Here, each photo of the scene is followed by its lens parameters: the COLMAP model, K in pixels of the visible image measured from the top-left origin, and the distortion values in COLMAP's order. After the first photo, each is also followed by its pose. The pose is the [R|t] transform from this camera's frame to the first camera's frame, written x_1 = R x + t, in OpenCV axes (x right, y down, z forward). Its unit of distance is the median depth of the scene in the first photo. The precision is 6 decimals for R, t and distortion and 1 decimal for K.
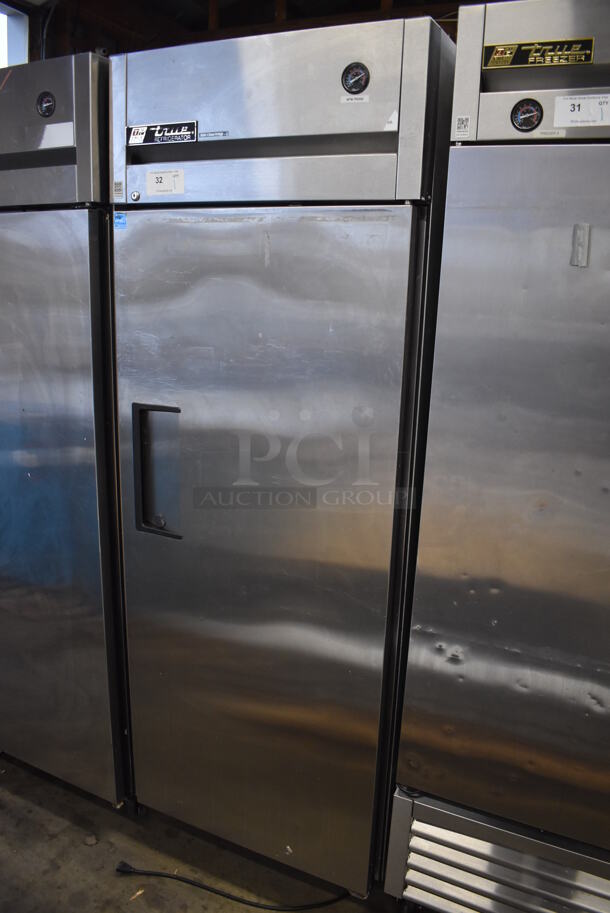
lens RADIAL K [[709.3, 0, 305.0], [0, 709.3, 456.5], [0, 0, 1]] dist [-0.095327, 0.003225]
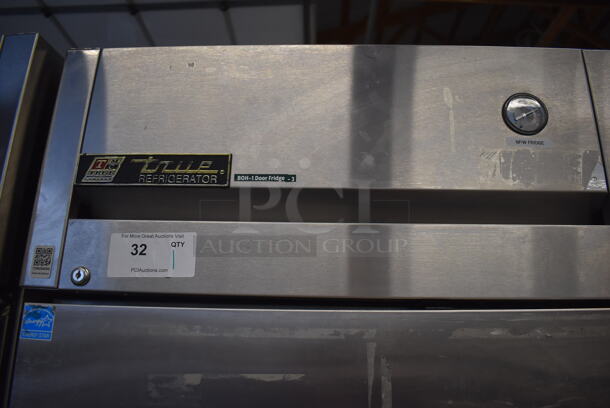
lens RADIAL K [[473.9, 0, 305.0], [0, 473.9, 204.0], [0, 0, 1]] dist [-0.095327, 0.003225]
pose [[0.915876, 0.102190, 0.388238, -0.240042], [0.111309, 0.864510, -0.490136, -0.246698], [-0.385723, 0.492118, 0.780409, 0.676167]]
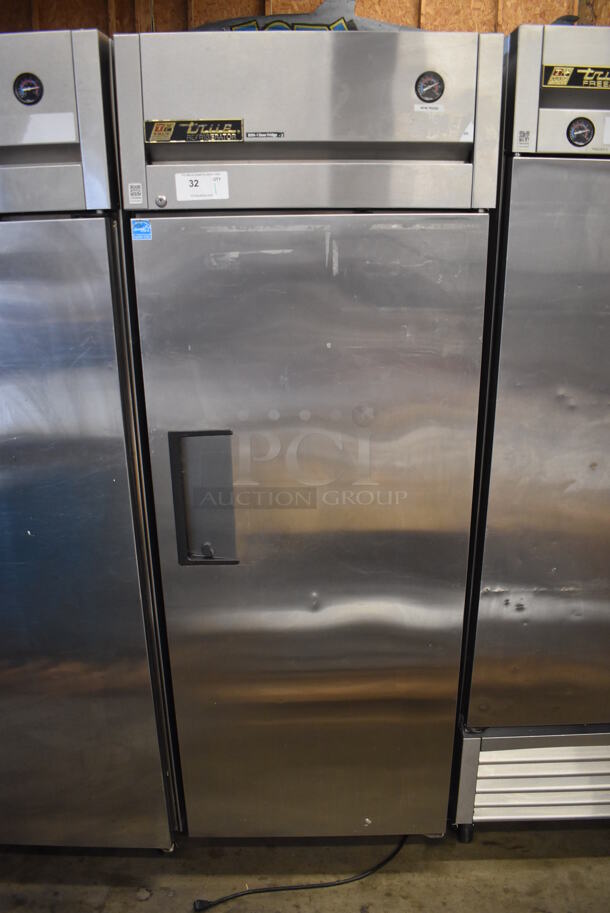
lens RADIAL K [[709.3, 0, 305.0], [0, 709.3, 456.5], [0, 0, 1]] dist [-0.095327, 0.003225]
pose [[0.895446, -0.183941, 0.405391, -0.518569], [0.149421, 0.982002, 0.115523, -0.138961], [-0.419344, -0.042871, 0.906814, 0.119297]]
